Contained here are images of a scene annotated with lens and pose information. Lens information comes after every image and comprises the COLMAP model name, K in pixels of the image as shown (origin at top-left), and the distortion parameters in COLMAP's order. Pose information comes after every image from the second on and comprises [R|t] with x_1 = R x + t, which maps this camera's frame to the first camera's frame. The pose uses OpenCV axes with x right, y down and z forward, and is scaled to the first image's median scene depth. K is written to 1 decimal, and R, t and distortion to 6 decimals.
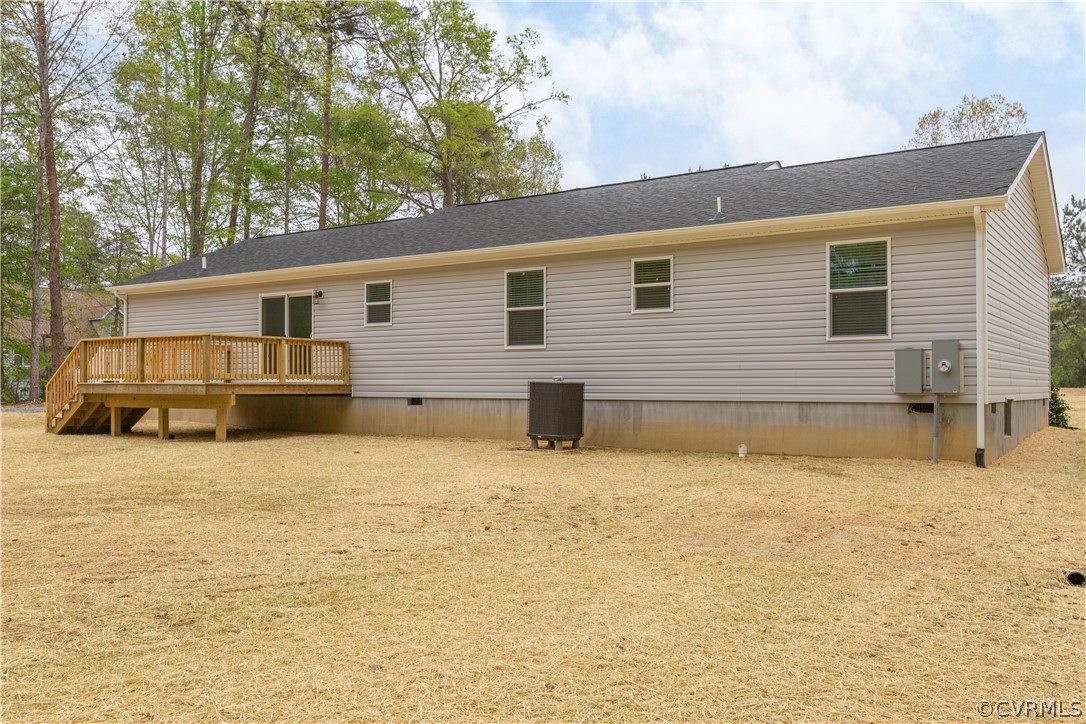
lens RADIAL K [[929.5, 0, 535.3], [0, 929.5, 364.4], [0, 0, 1]] dist [0.001283, 0.005286]
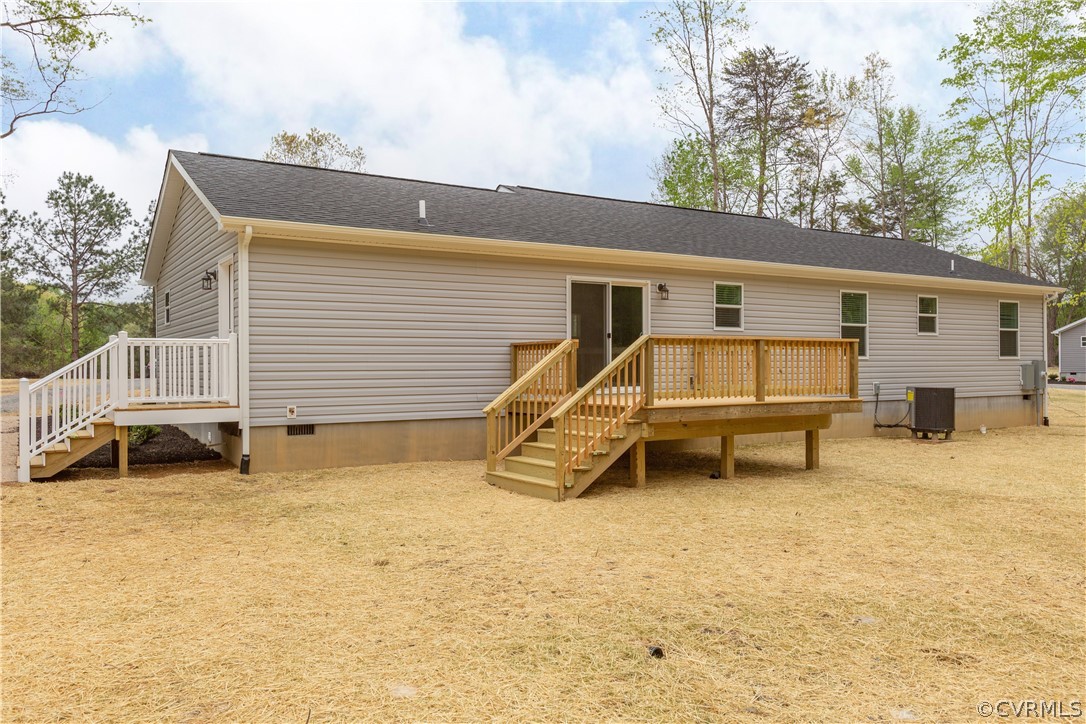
lens RADIAL K [[838.3, 0, 540.3], [0, 838.3, 361.1], [0, 0, 1]] dist [0.003829, 0.005172]
pose [[0.399128, 0.004841, 0.916883, -1.124713], [-0.011897, 0.999929, -0.000100, -0.009304], [-0.916818, -0.010869, 0.399157, 0.927774]]
